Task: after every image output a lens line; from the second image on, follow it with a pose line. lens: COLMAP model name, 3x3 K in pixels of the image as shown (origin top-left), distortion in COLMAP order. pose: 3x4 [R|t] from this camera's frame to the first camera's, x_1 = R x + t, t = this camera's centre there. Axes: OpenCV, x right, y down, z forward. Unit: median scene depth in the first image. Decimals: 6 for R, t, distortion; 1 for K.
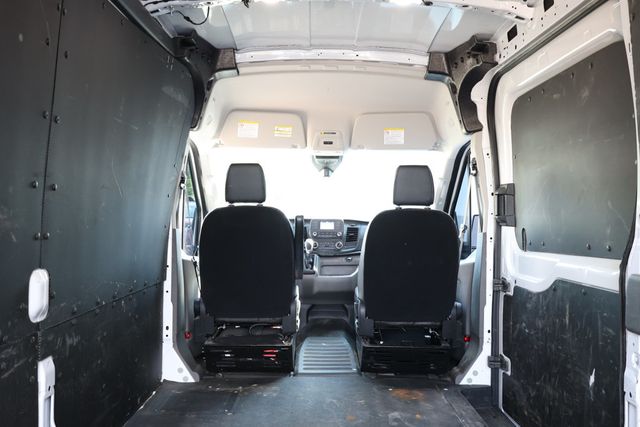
lens RADIAL K [[607.4, 0, 318.4], [0, 607.4, 204.9], [0, 0, 1]] dist [0.017967, 0.000000]
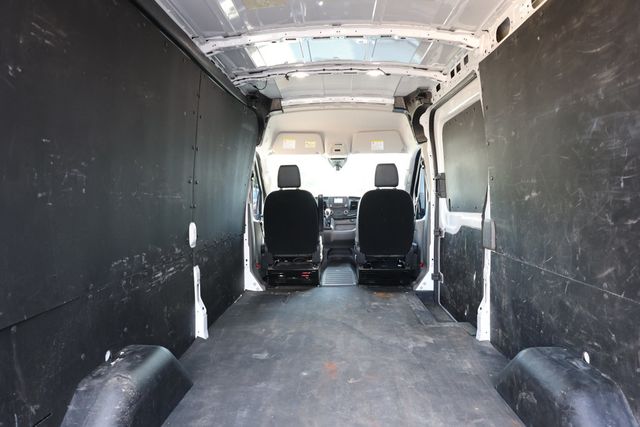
lens RADIAL K [[445.0, 0, 317.7], [0, 445.0, 209.0], [0, 0, 1]] dist [-0.005520, 0.004108]
pose [[0.998483, -0.021399, -0.050725, 0.024602], [0.023710, 0.998688, 0.045397, 0.001265], [0.049687, -0.046531, 0.997680, -0.266351]]
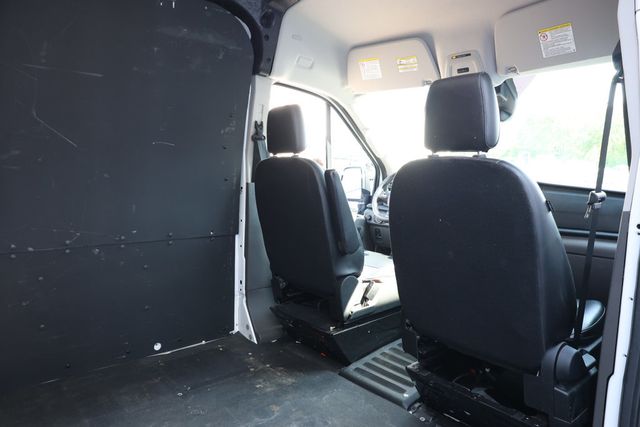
lens RADIAL K [[445.0, 0, 318.6], [0, 445.0, 208.1], [0, 0, 1]] dist [-0.005520, 0.004108]
pose [[0.643989, 0.070448, -0.761784, 0.384907], [-0.004197, 0.996062, 0.088565, 0.016403], [0.765023, -0.053838, 0.641748, 0.641861]]
